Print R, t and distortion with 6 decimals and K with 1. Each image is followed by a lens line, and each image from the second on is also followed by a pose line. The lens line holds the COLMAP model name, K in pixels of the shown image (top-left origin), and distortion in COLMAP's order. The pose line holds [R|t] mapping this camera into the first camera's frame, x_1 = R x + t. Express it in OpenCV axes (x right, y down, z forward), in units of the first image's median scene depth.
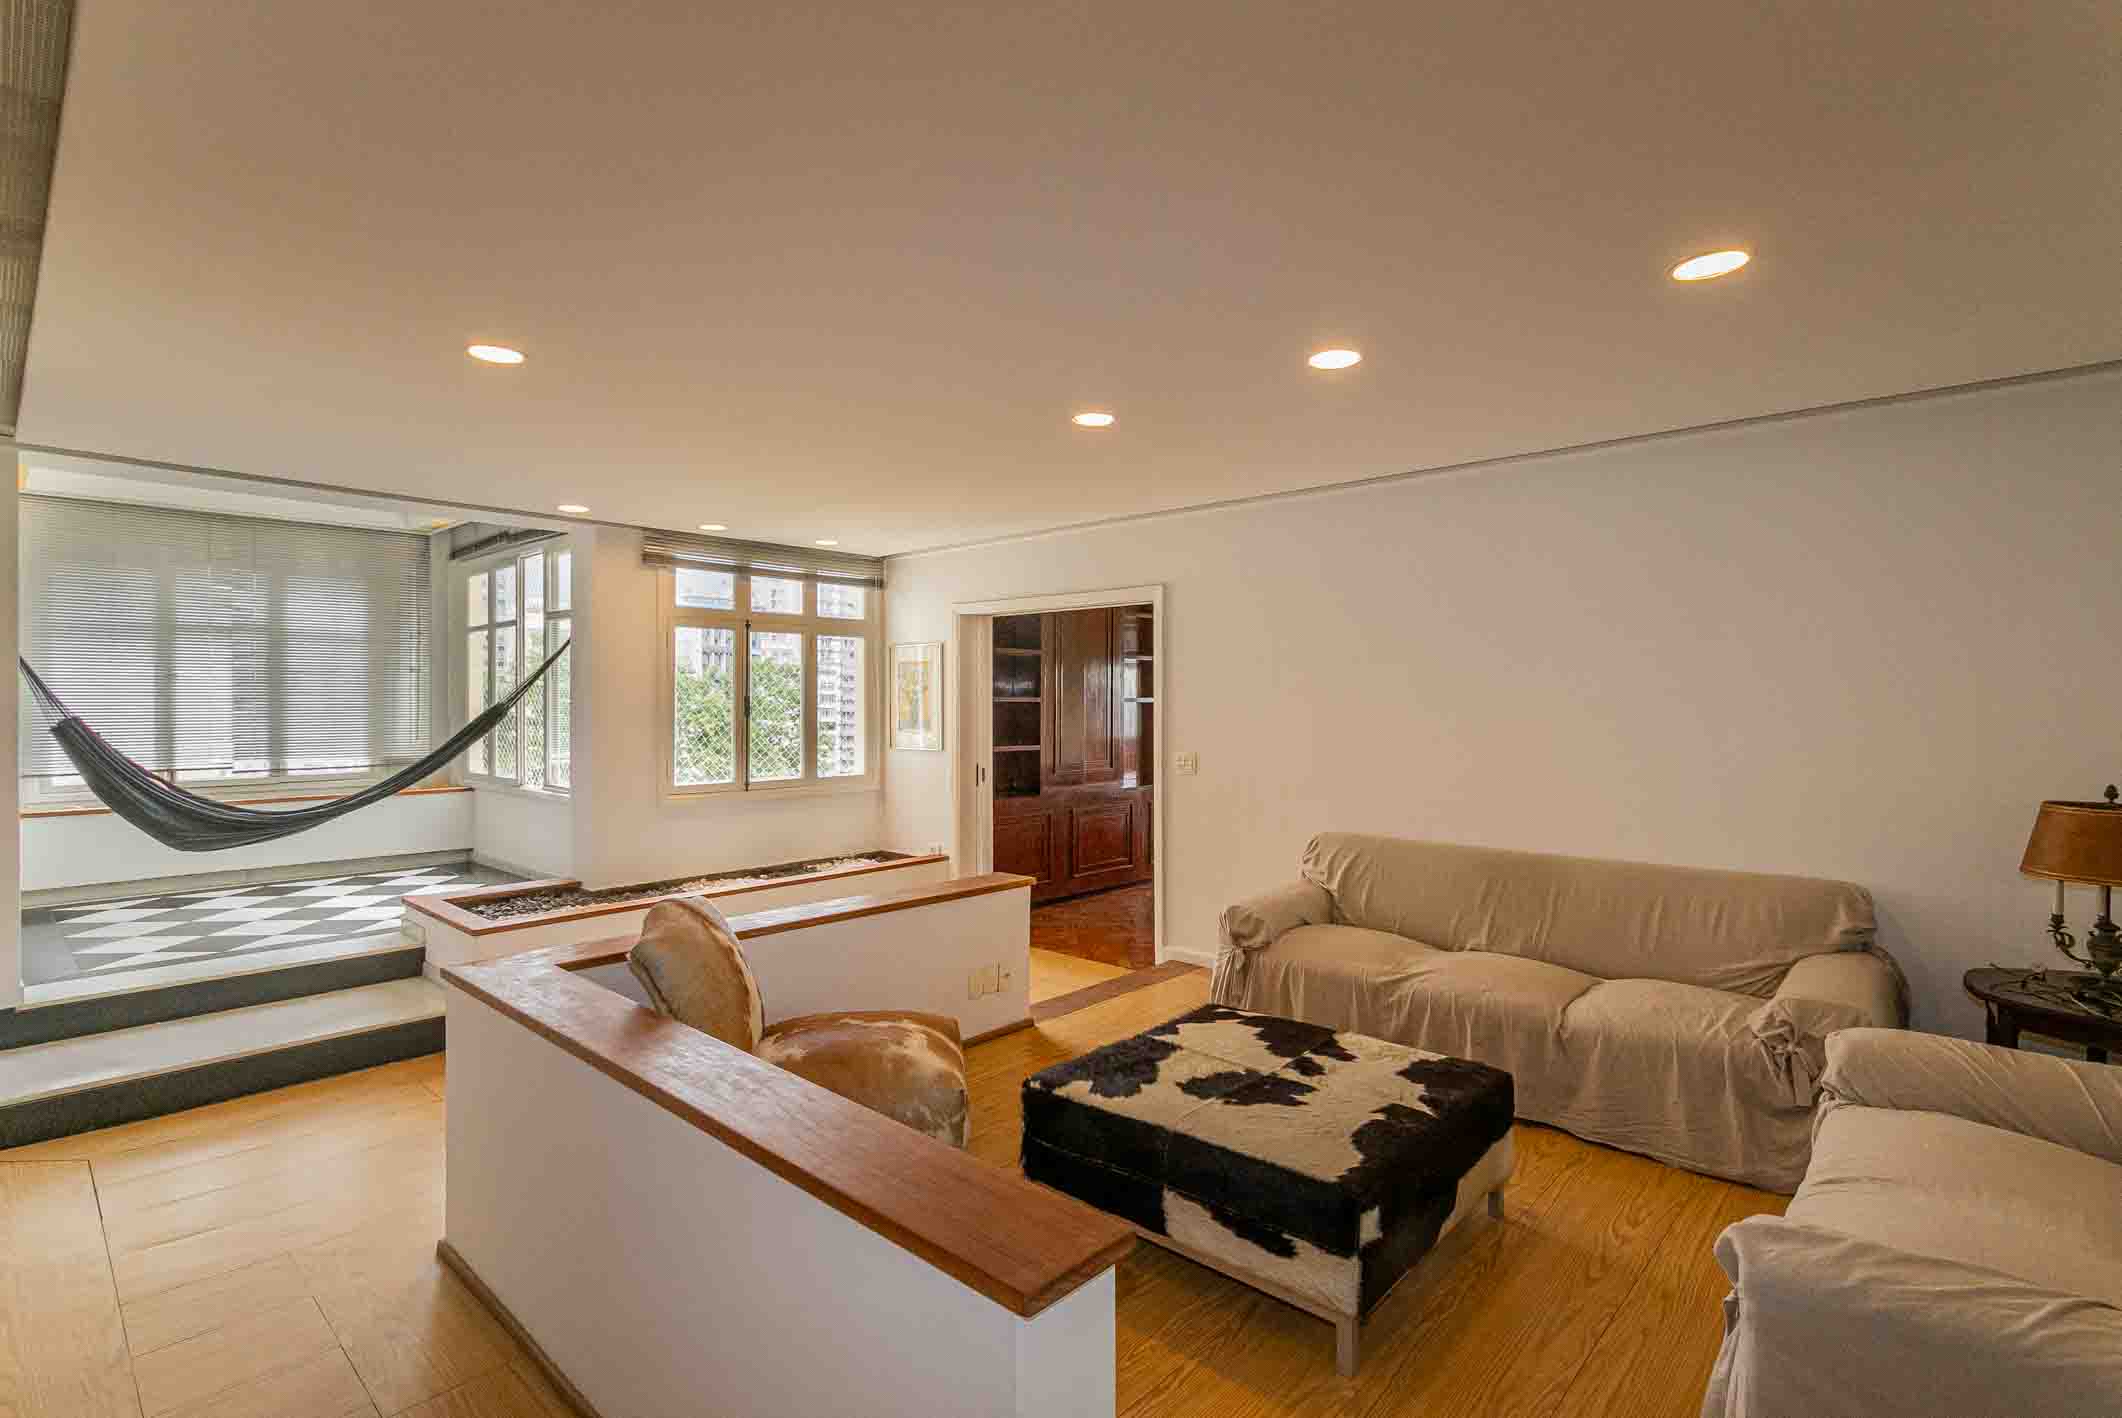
lens RADIAL K [[1025.0, 0, 1085.5], [0, 1025.0, 701.6], [0, 0, 1]] dist [0.000840, 0.003273]
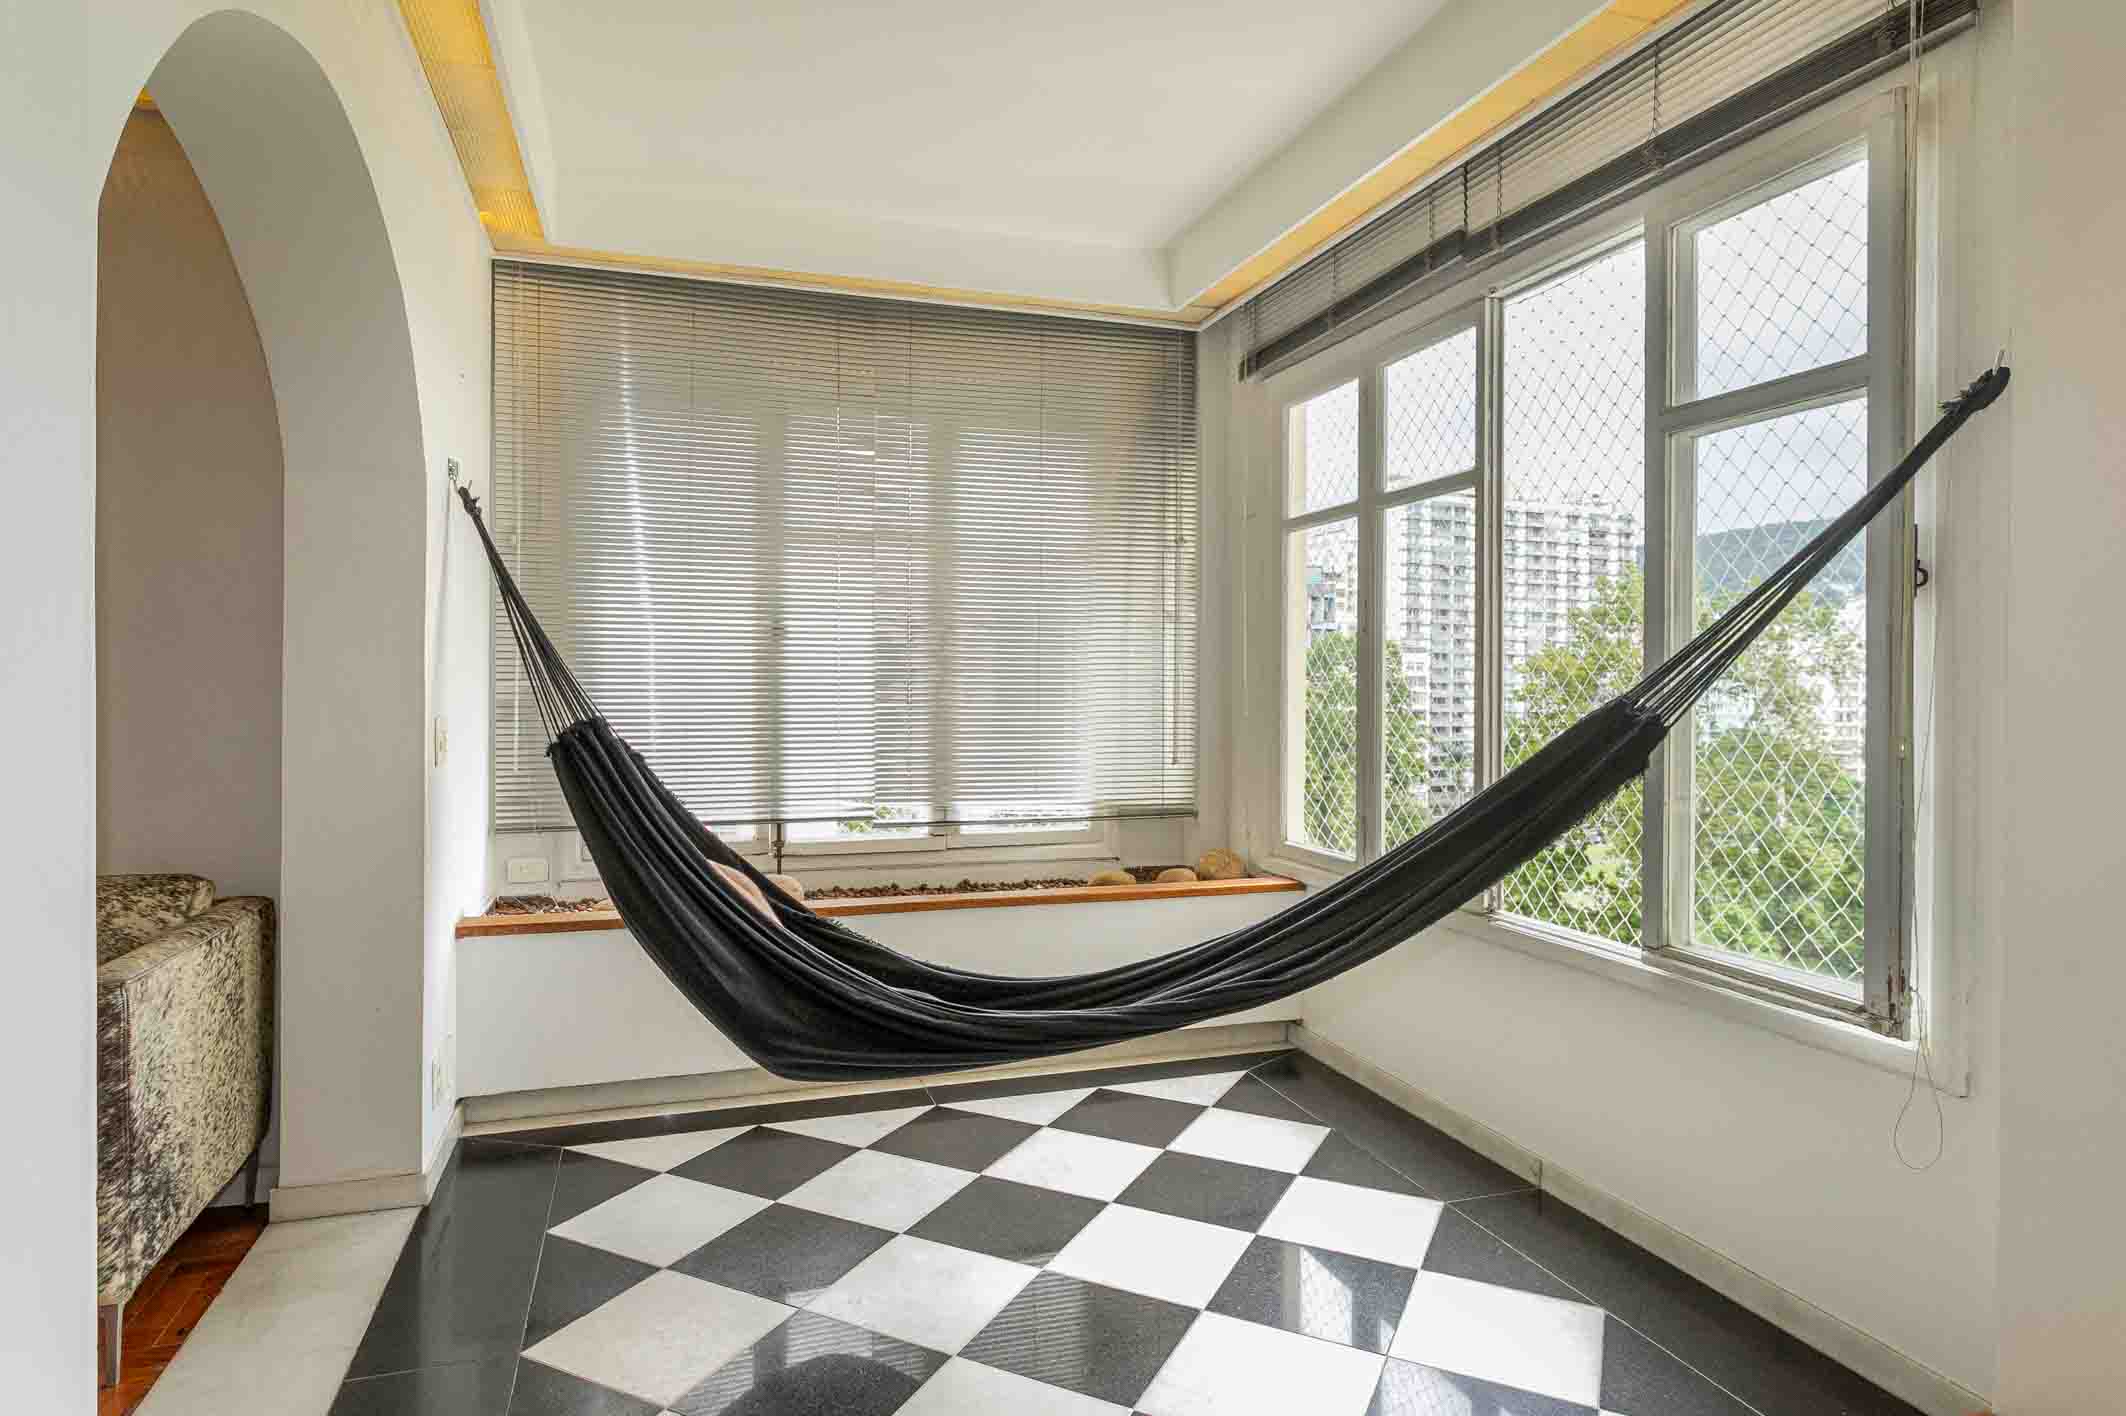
lens RADIAL K [[1157.7, 0, 1066.8], [0, 1157.7, 686.1], [0, 0, 1]] dist [-0.003702, -0.000550]
pose [[0.877847, 0.006138, -0.478902, -0.503234], [-0.005664, 0.999981, 0.002435, -0.000580], [0.478908, 0.000575, 0.877865, 0.580299]]
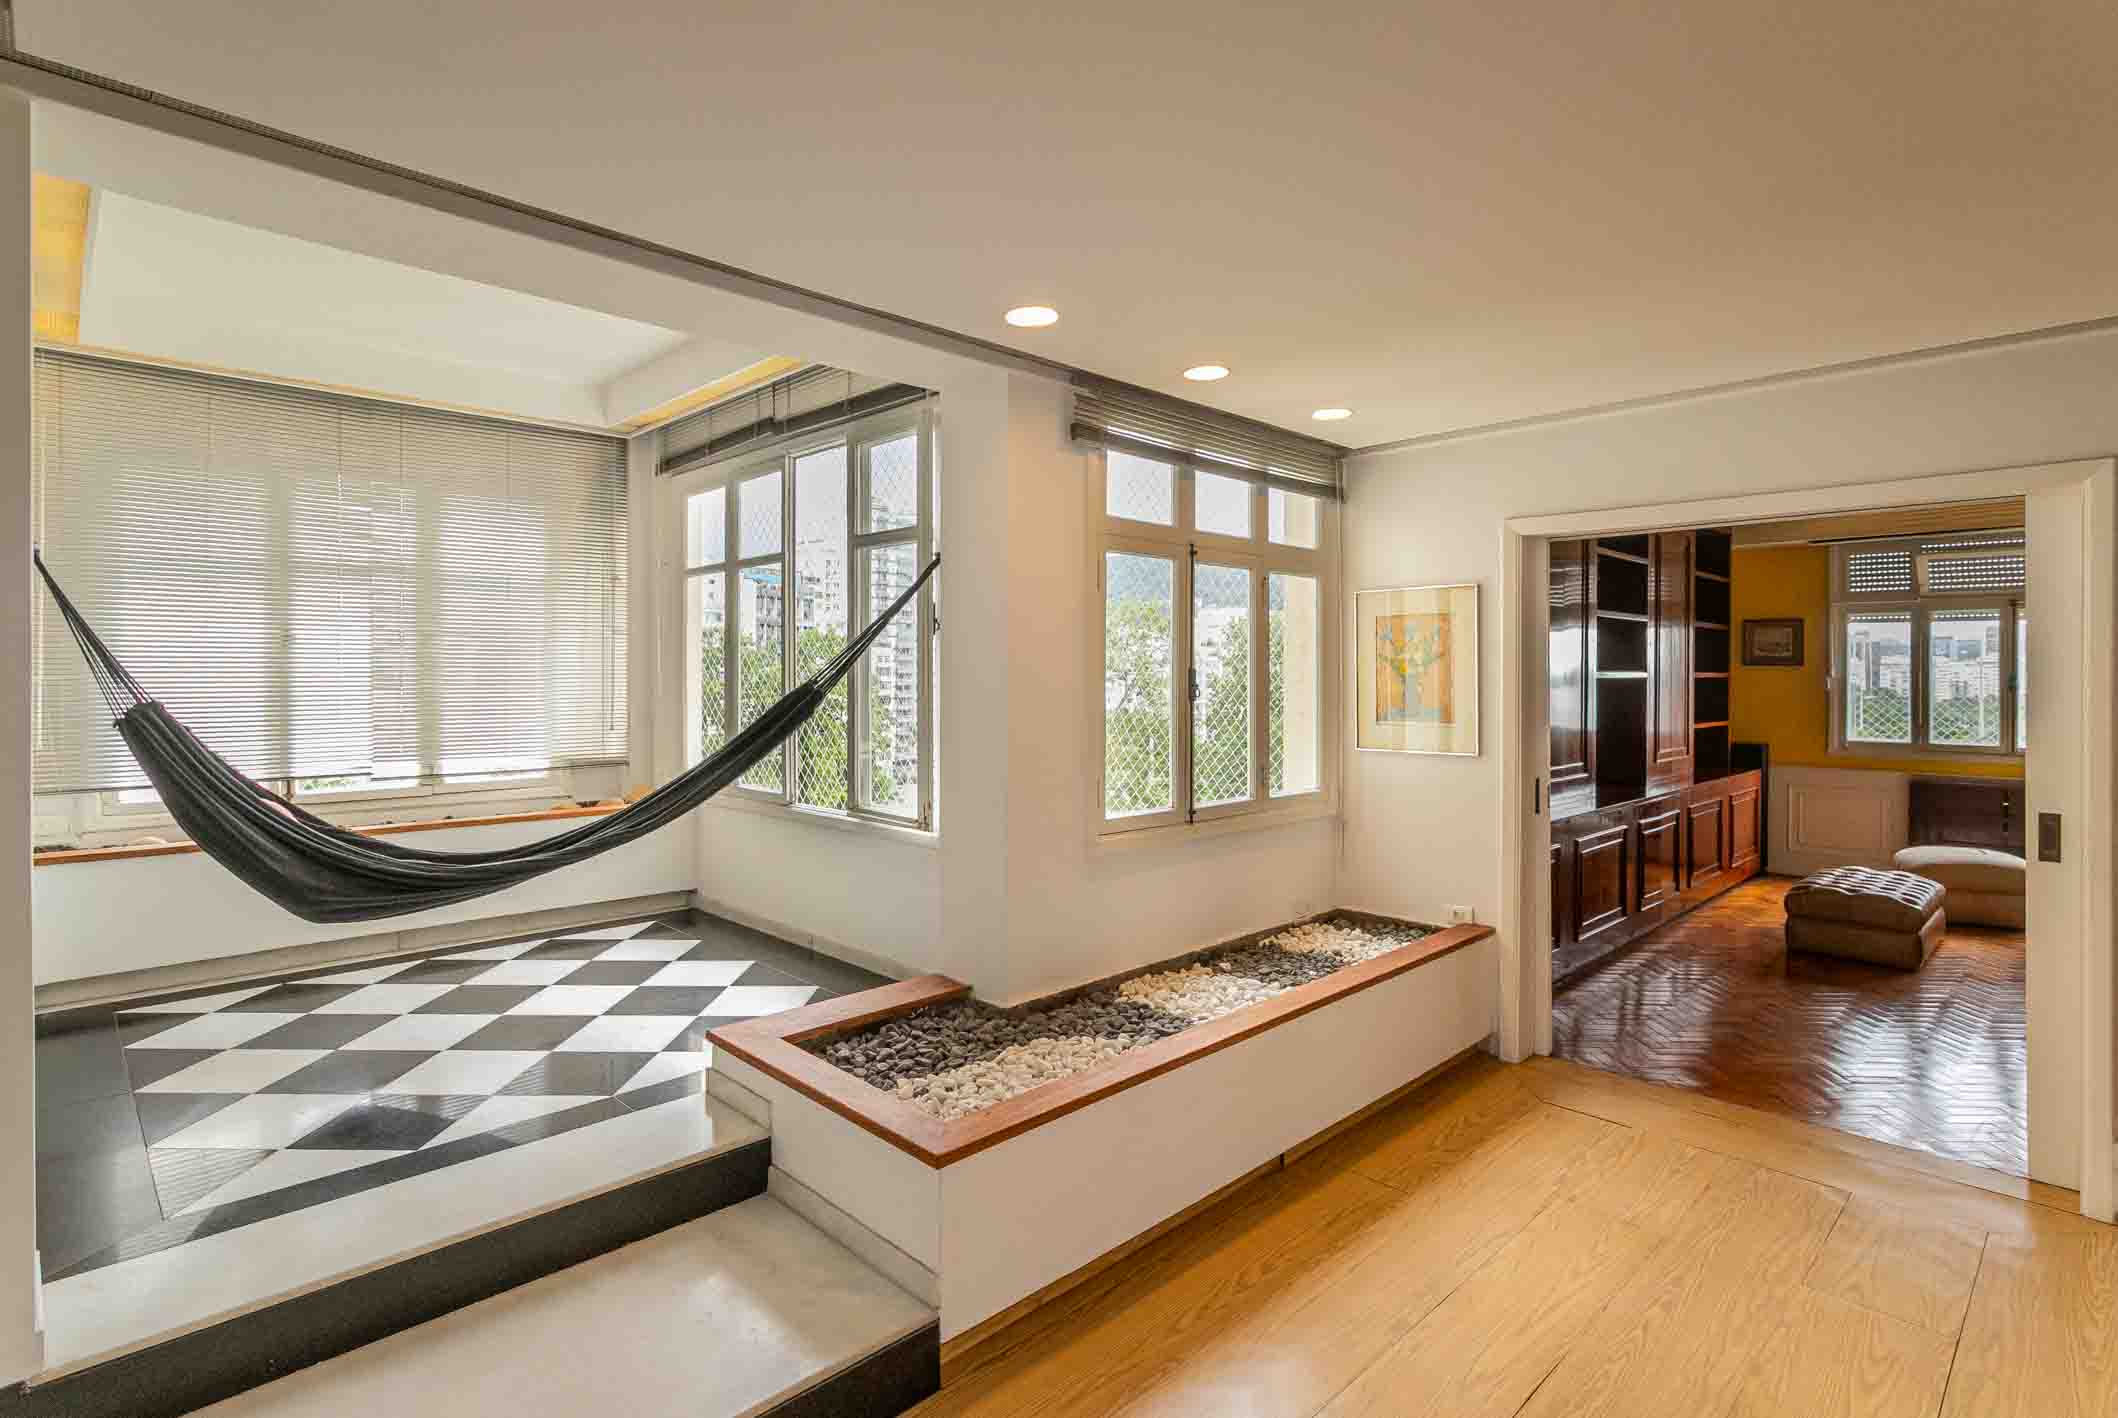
lens RADIAL K [[1023.0, 0, 1040.5], [0, 1023.0, 671.3], [0, 0, 1]] dist [0.000840, 0.003273]
pose [[0.998194, 0.000214, -0.060075, -0.364155], [-0.000419, 0.999994, -0.003397, -0.001272], [0.060074, 0.003416, 0.998188, 0.368020]]
